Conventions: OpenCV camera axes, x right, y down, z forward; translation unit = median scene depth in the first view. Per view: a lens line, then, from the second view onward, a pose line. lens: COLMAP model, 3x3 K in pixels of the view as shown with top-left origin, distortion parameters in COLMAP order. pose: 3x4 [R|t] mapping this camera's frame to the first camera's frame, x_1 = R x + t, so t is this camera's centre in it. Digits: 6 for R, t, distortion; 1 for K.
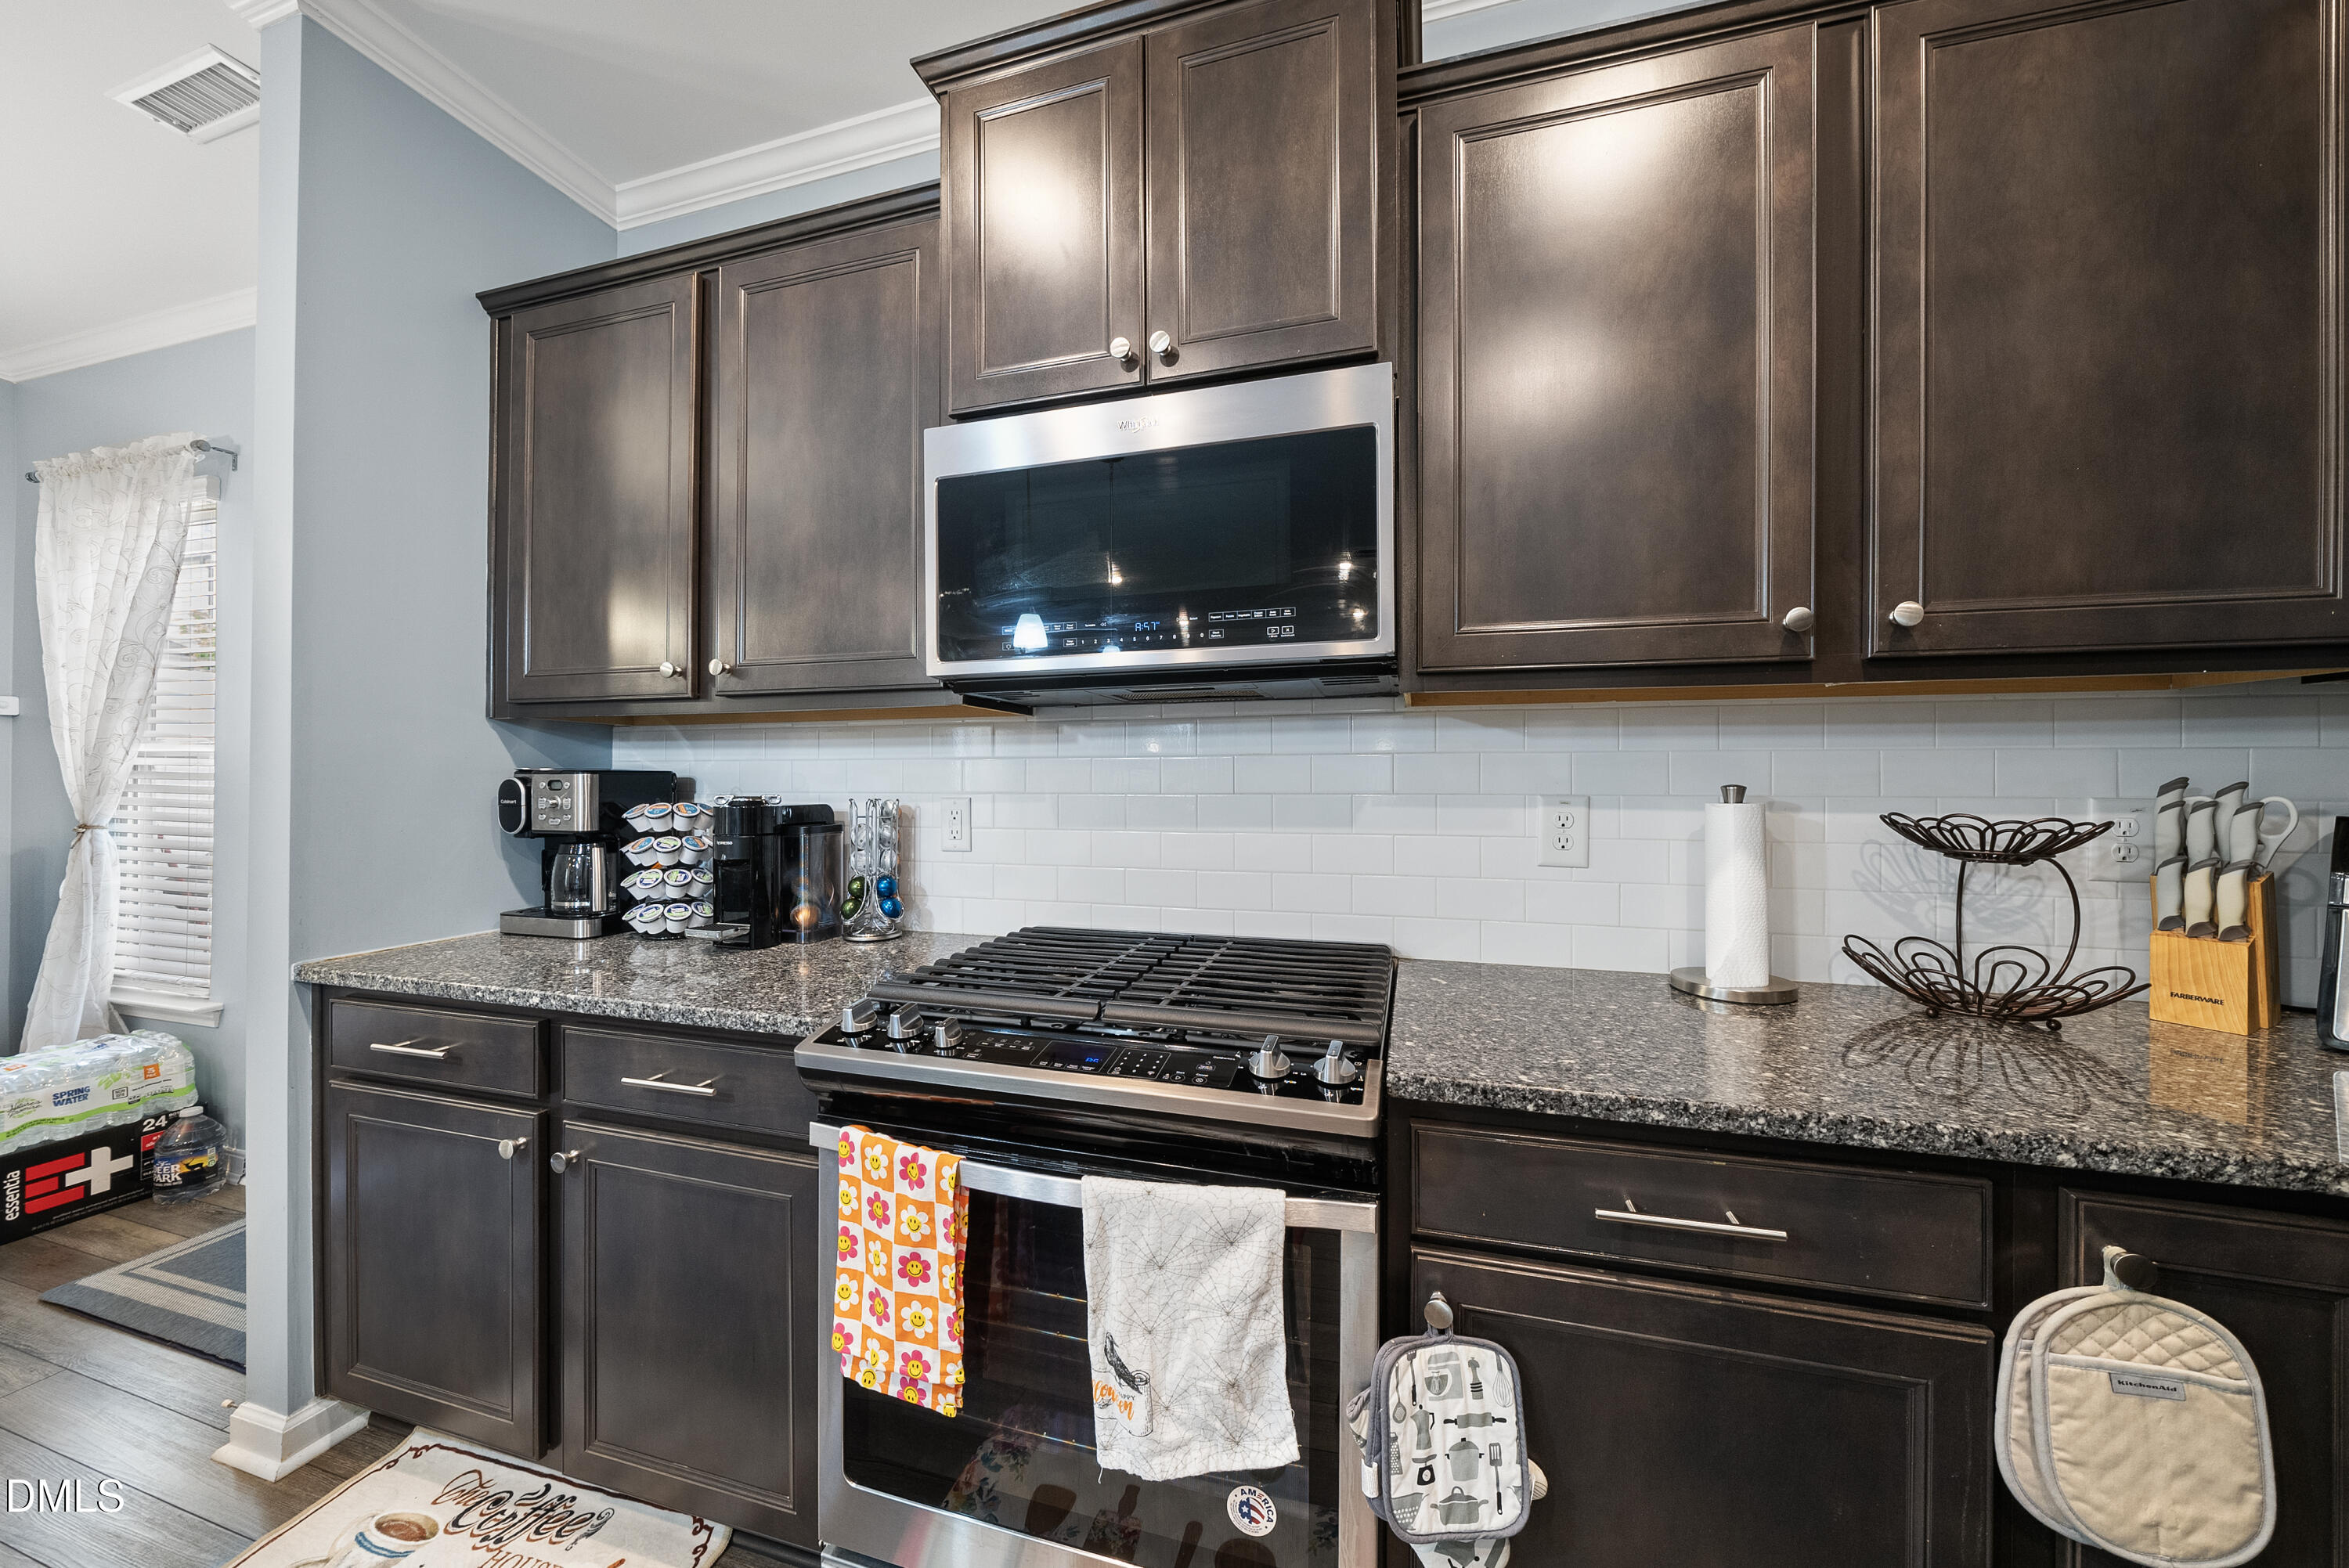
lens RADIAL K [[824.3, 0, 1173.5], [0, 824.3, 775.2], [0, 0, 1]] dist [-0.010042, 0.001210]
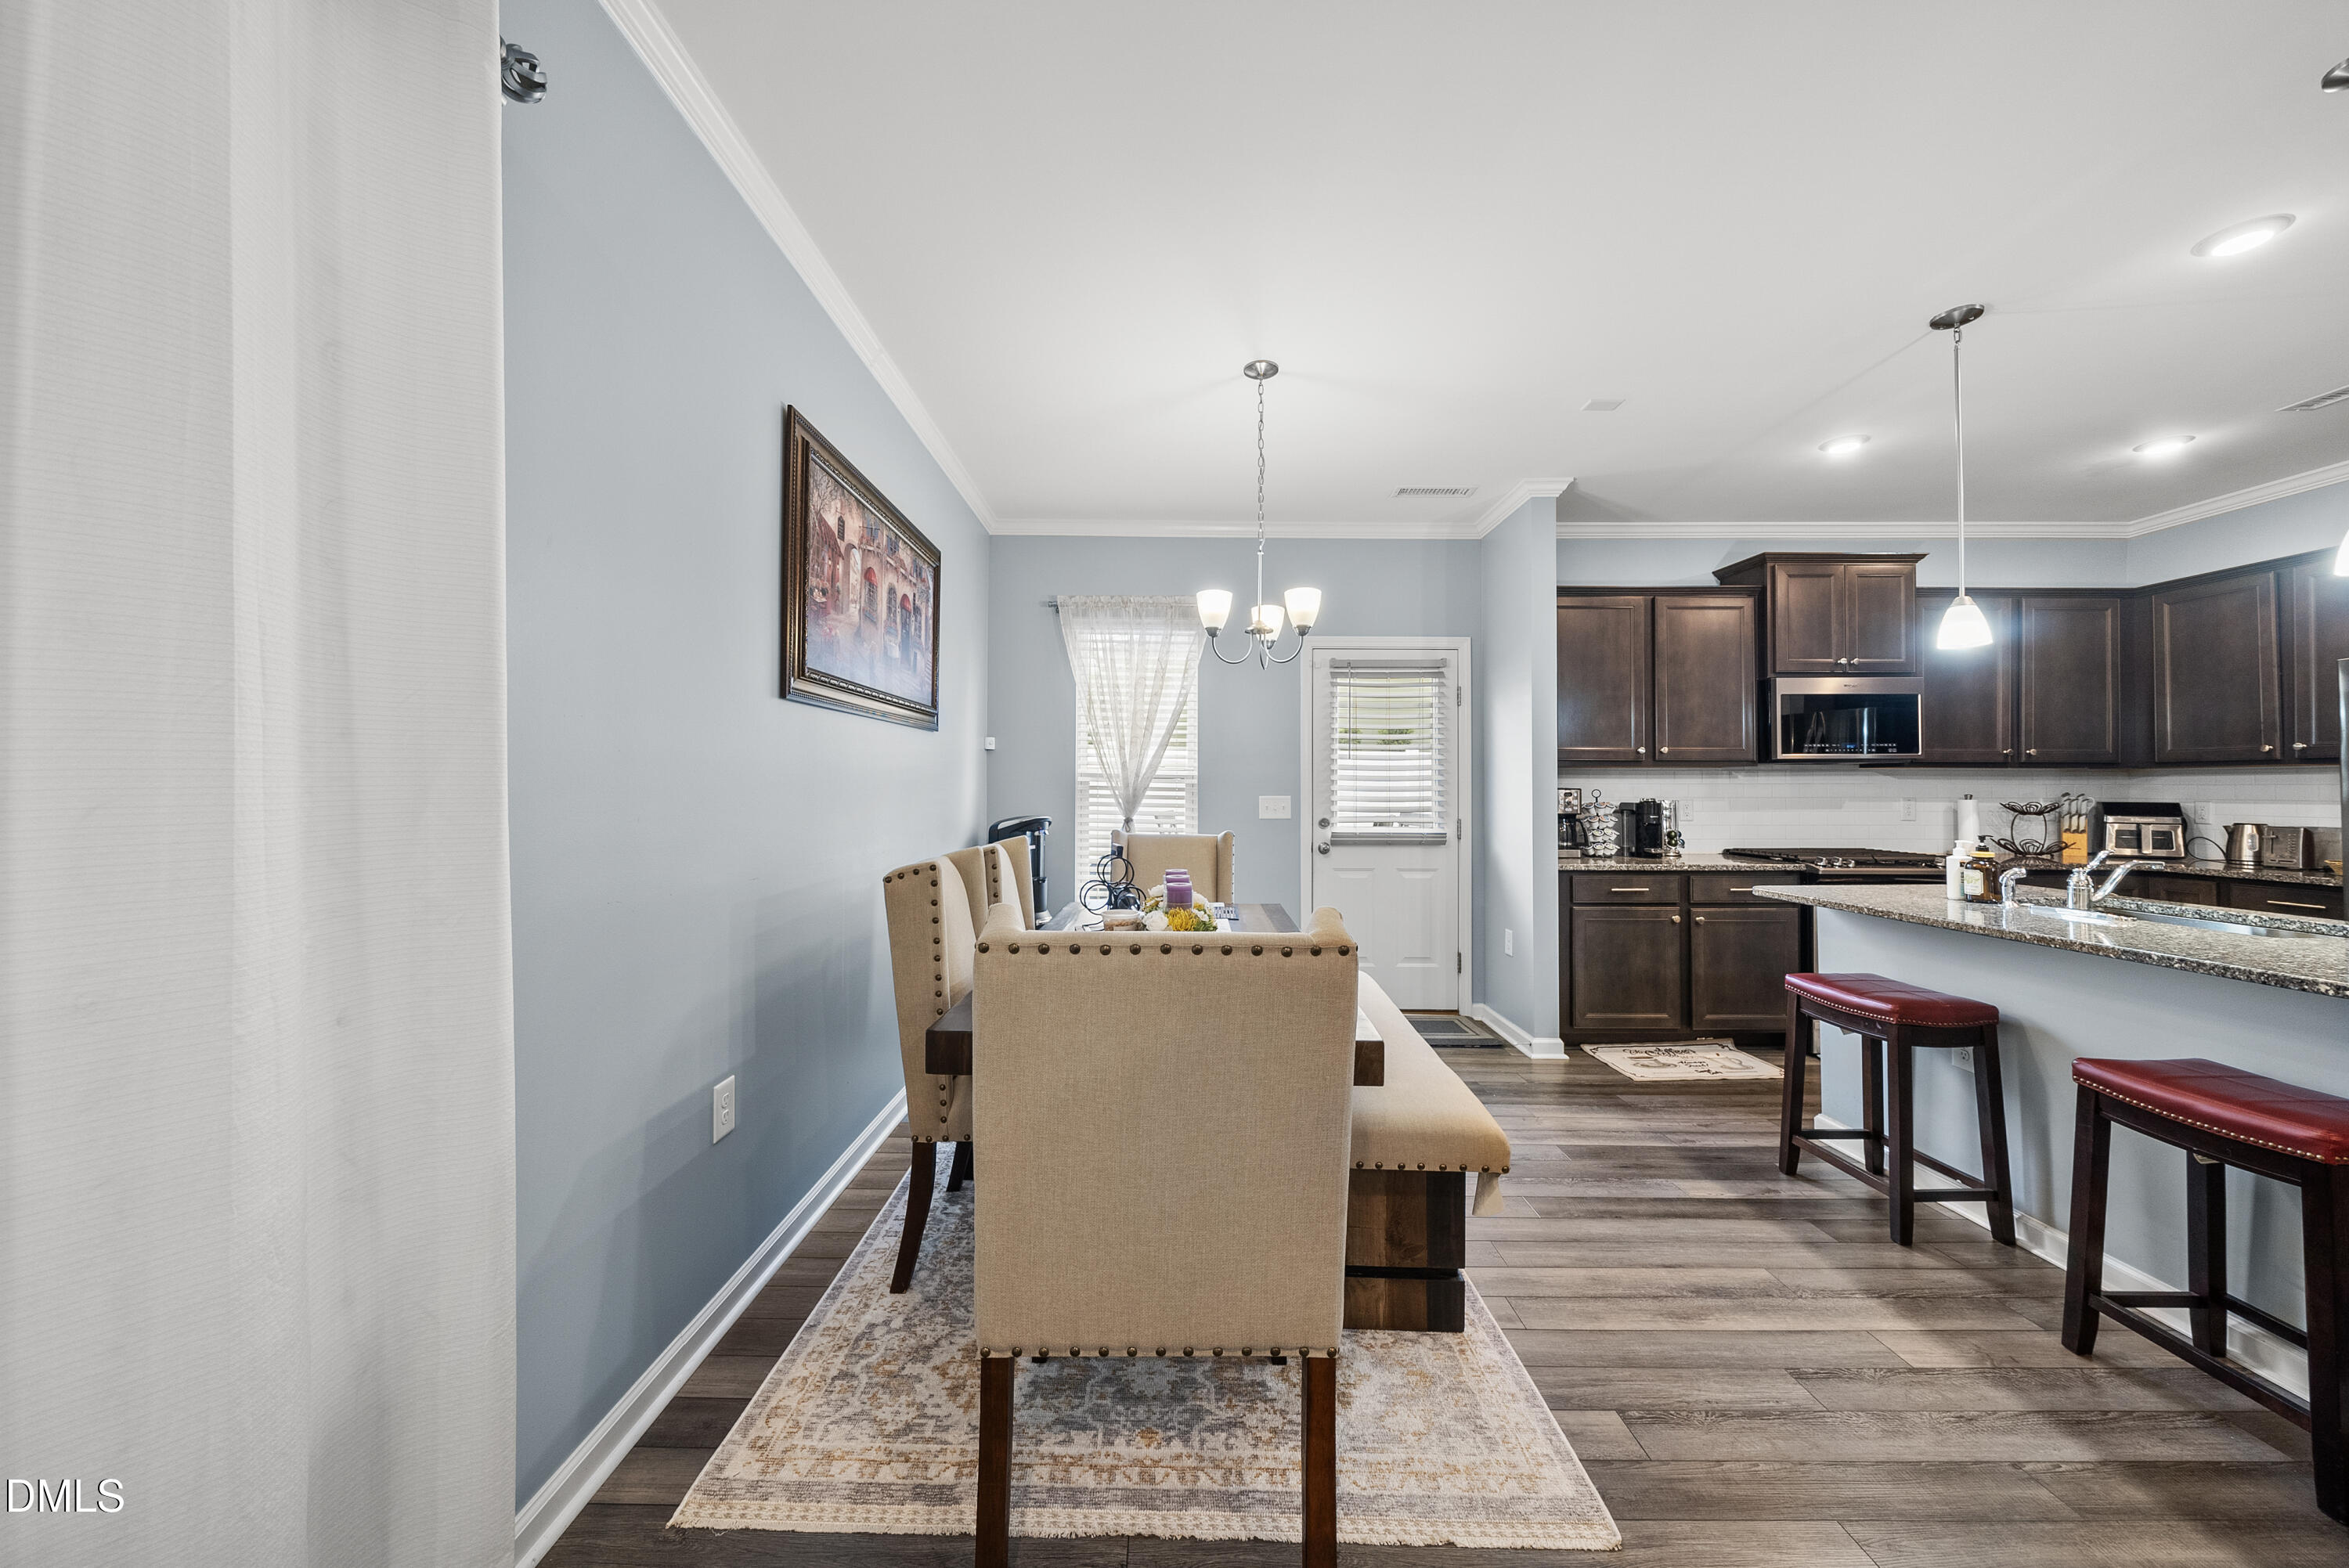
lens RADIAL K [[824.3, 0, 1166.3], [0, 824.3, 773.6], [0, 0, 1]] dist [-0.010042, 0.001210]
pose [[0.961376, 0.007602, 0.275134, -2.507651], [-0.004077, 0.999902, -0.013380, -0.011752], [-0.275208, 0.011742, 0.961313, -0.981987]]
